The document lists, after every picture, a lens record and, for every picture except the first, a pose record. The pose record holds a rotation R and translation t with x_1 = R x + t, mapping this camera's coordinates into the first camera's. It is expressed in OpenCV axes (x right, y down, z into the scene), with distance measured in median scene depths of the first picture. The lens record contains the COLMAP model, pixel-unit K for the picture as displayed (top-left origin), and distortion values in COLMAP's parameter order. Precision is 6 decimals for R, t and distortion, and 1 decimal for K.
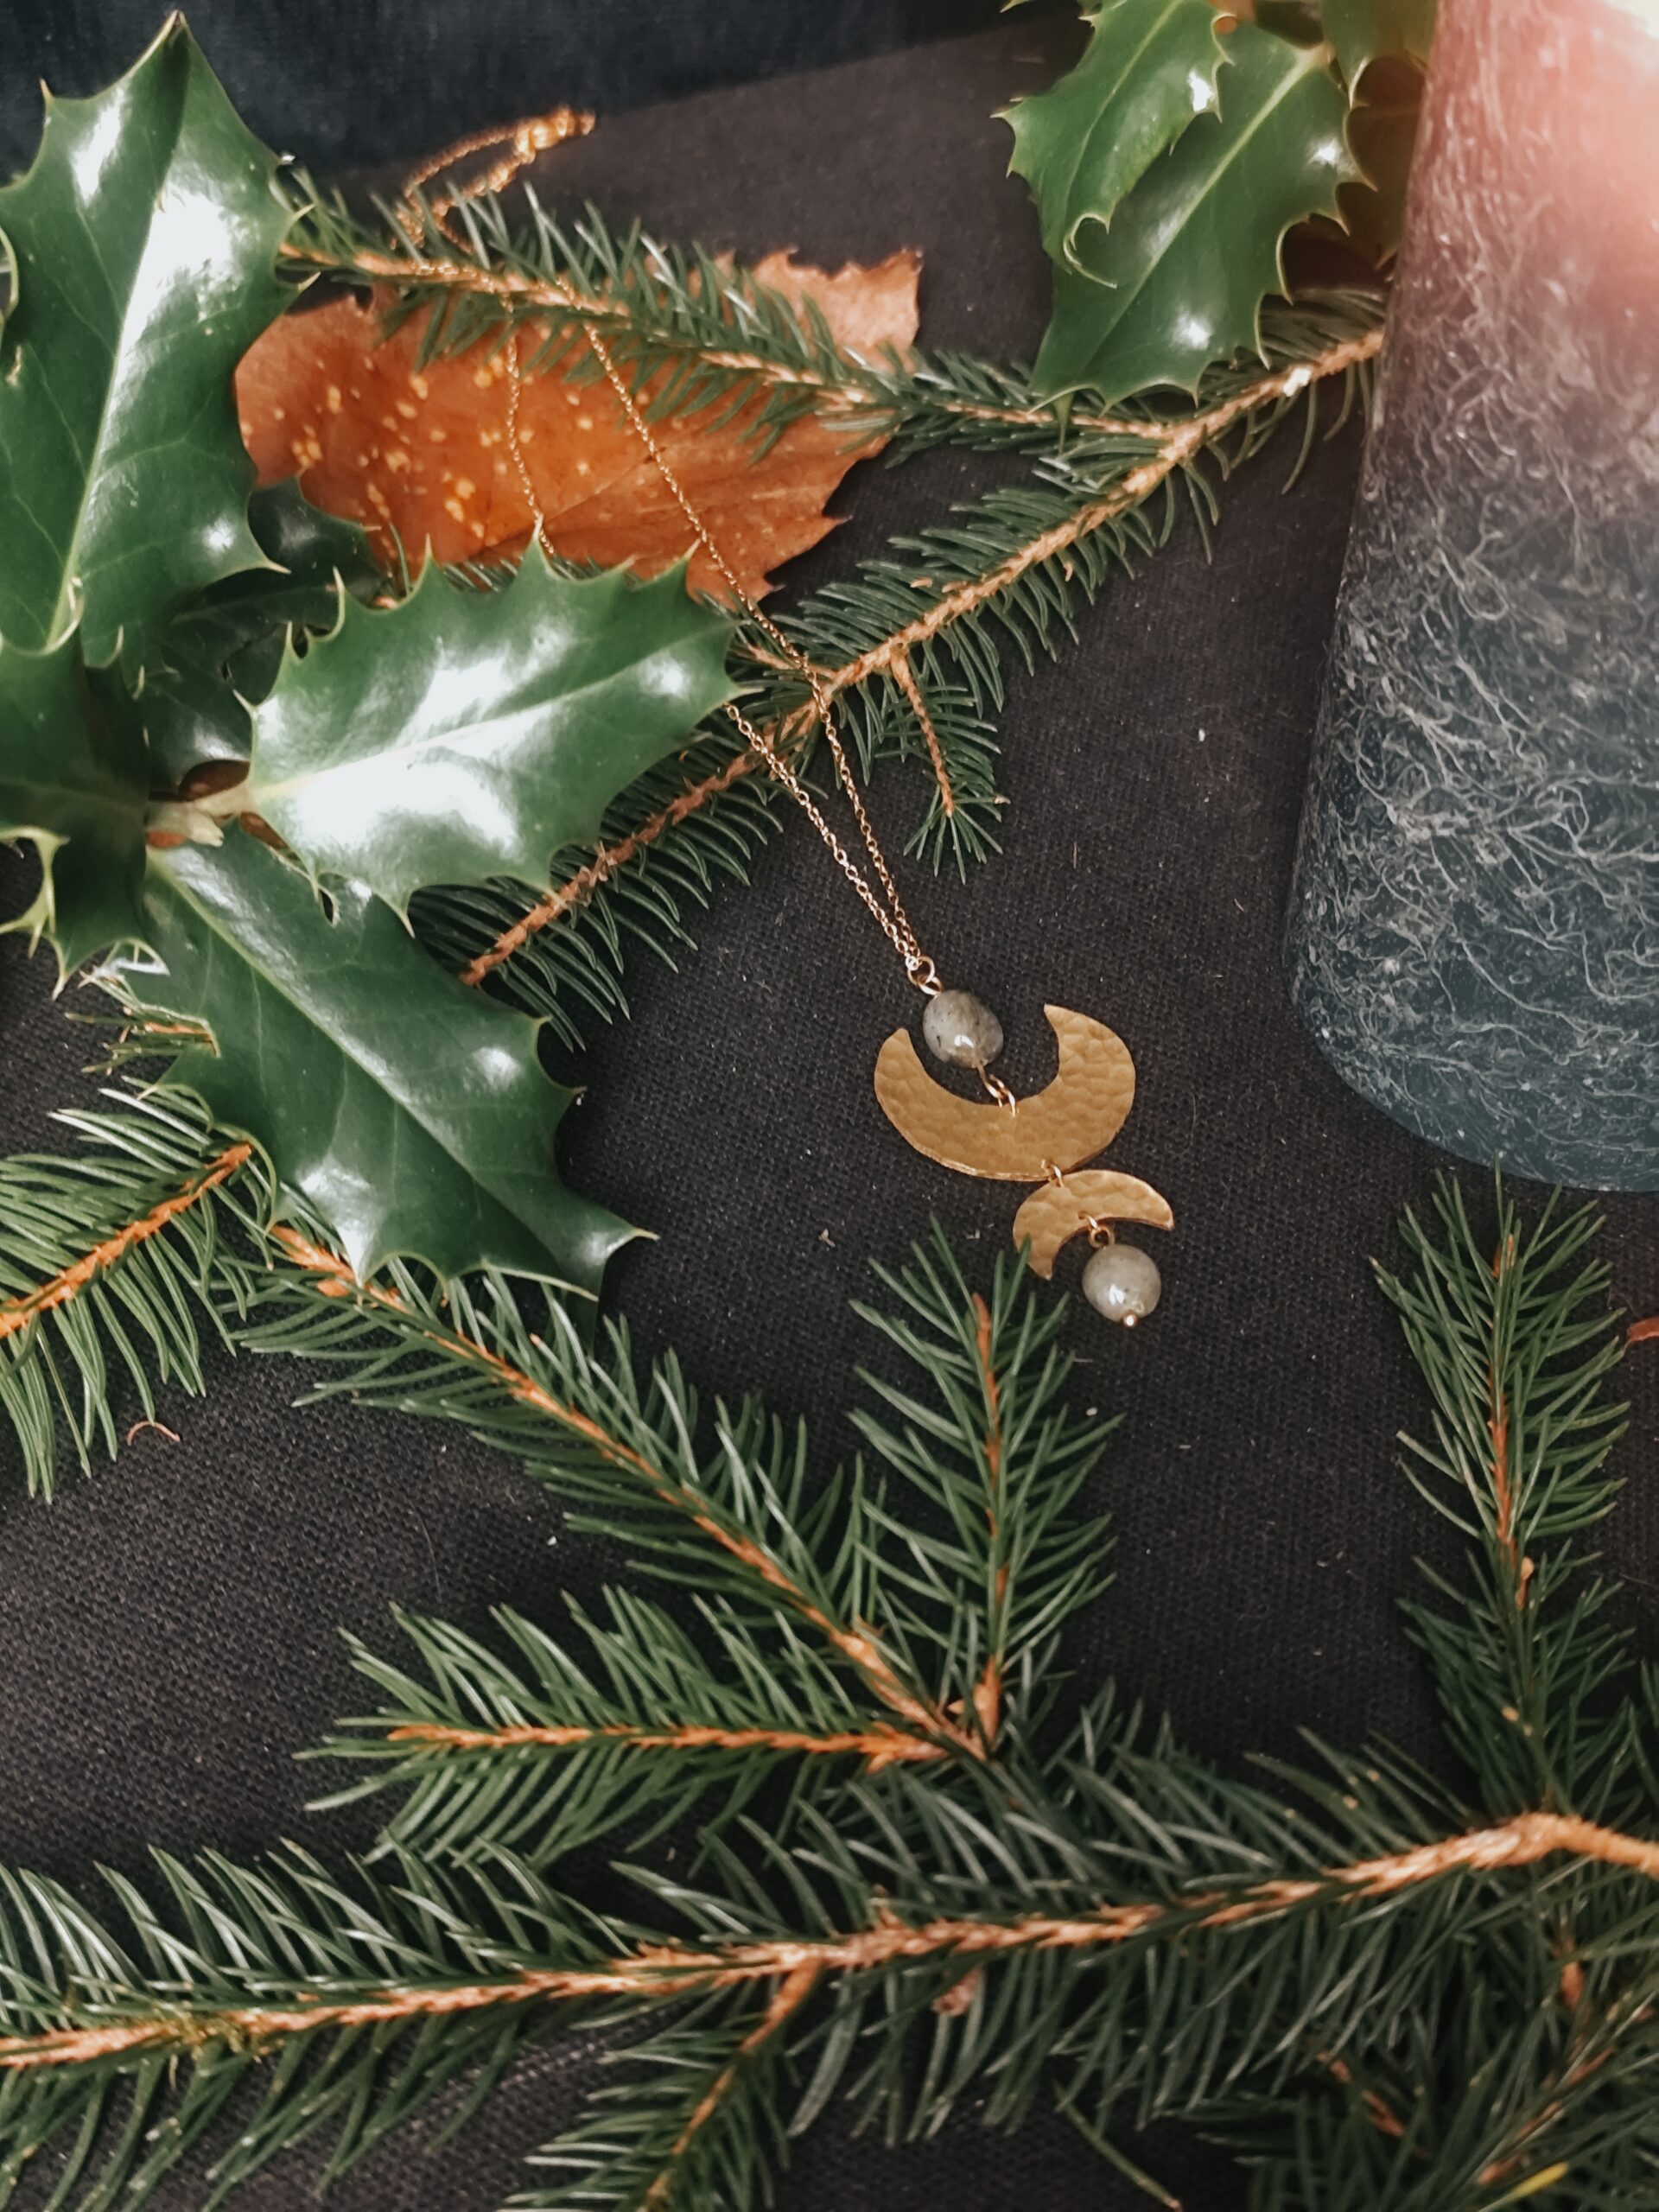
lens RADIAL K [[2968.9, 0, 829.5], [0, 2968.9, 1106.0], [0, 0, 1]] dist [0.112995, -0.024072]
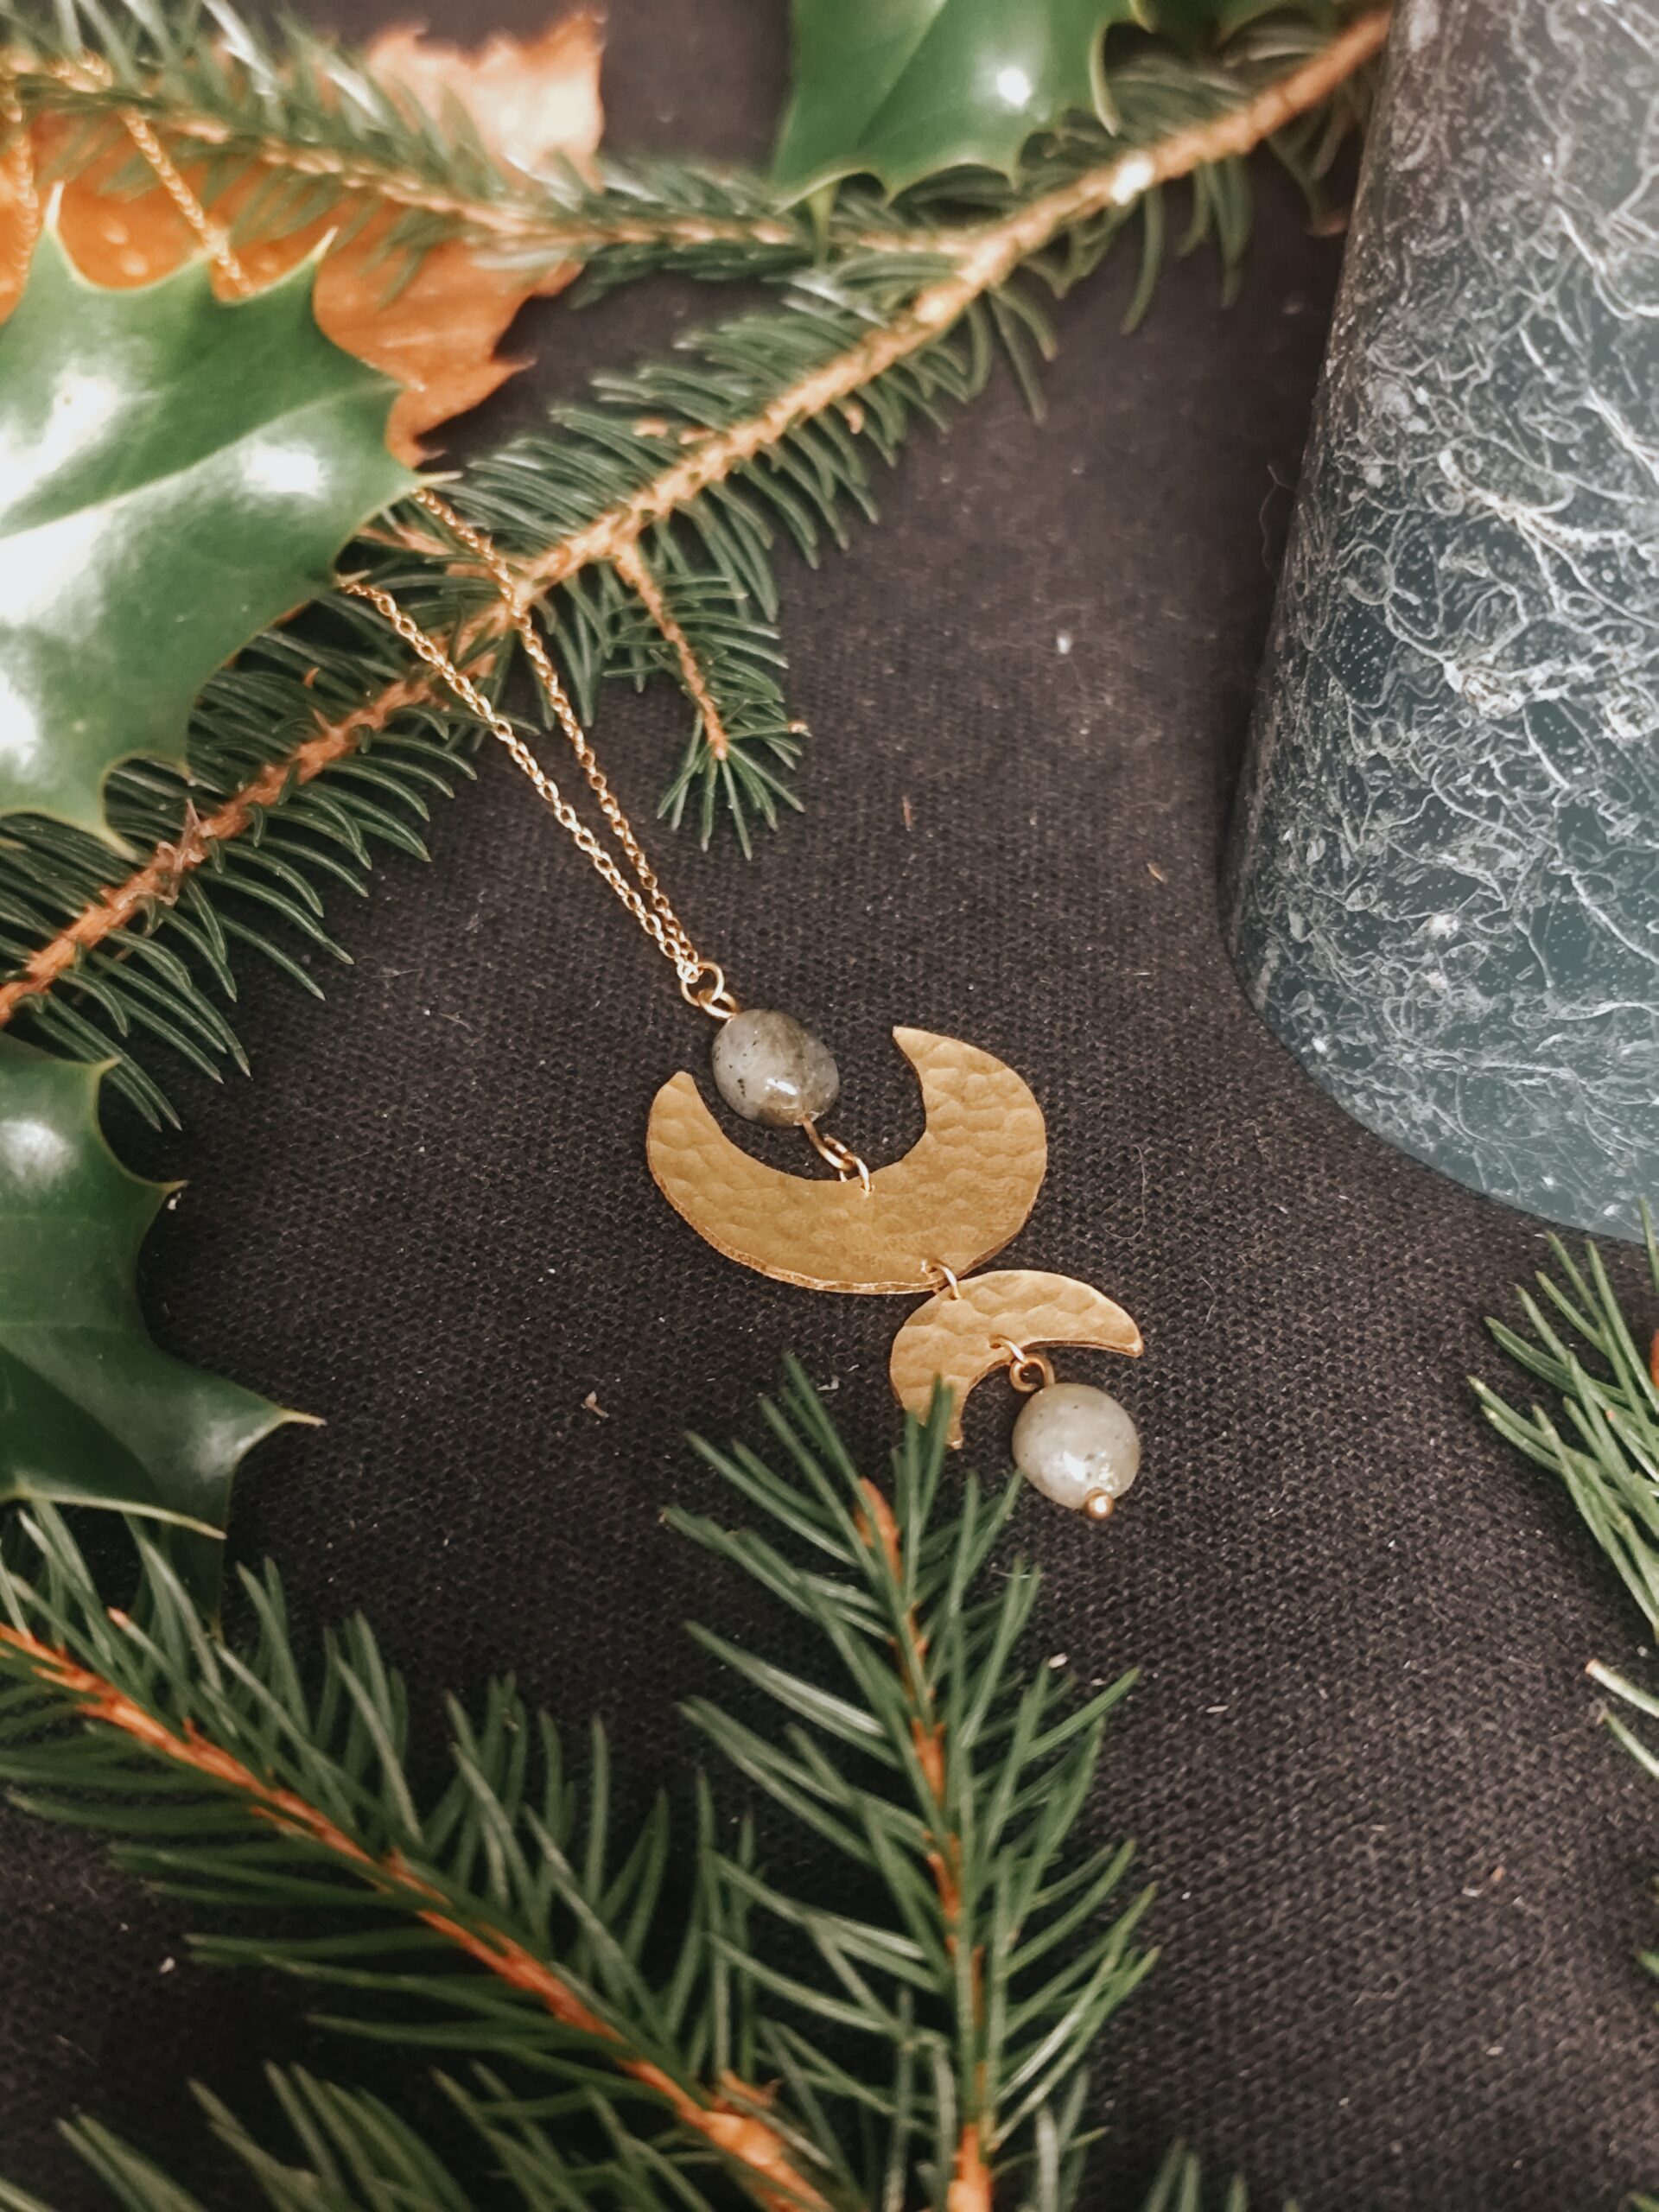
lens RADIAL K [[3100.5, 0, 805.1], [0, 3100.5, 1107.5], [0, 0, 1]] dist [0.143625, -0.752251]
pose [[0.991293, -0.054524, 0.119855, -0.031598], [0.060759, 0.996949, -0.048996, 0.017039], [-0.116818, 0.055851, 0.991582, 0.350216]]
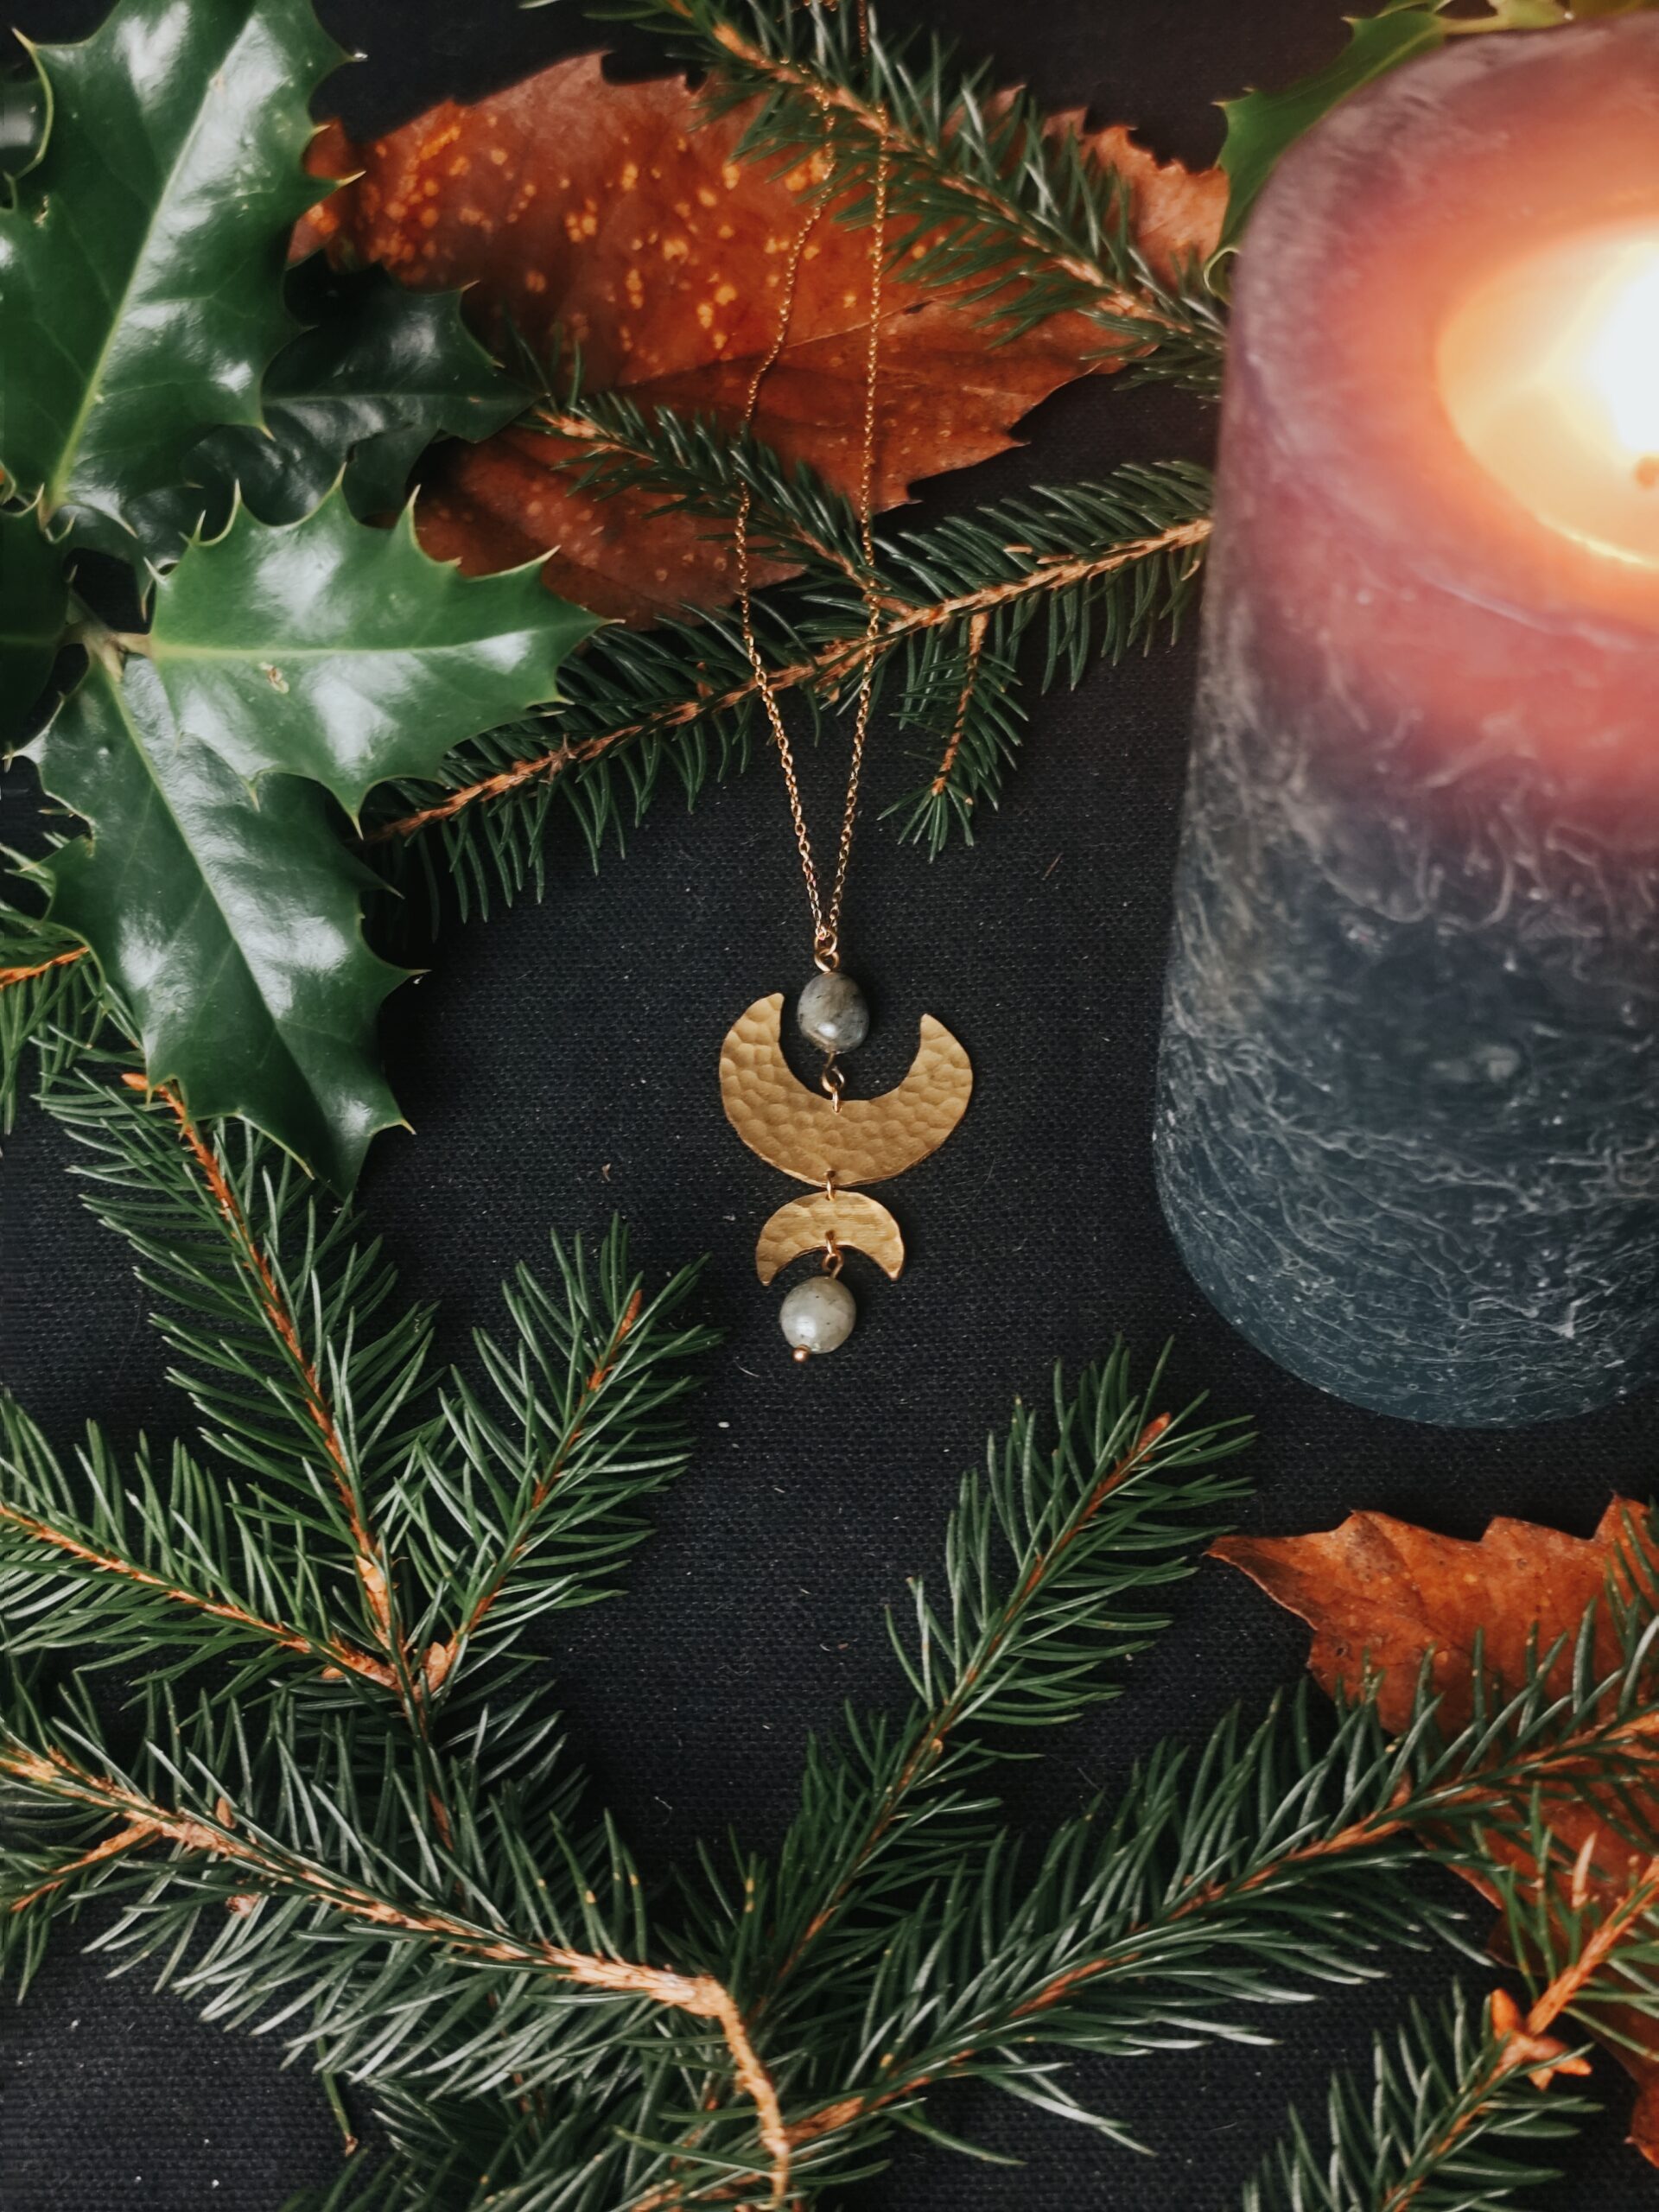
lens RADIAL K [[2930.3, 0, 829.5], [0, 2930.3, 1106.0], [0, 0, 1]] dist [0.073912, -0.032170]
pose [[0.901673, 0.343912, -0.262128, 0.341909], [-0.284242, 0.928210, 0.240070, -0.255151], [0.325872, -0.141956, 0.934695, 0.039193]]
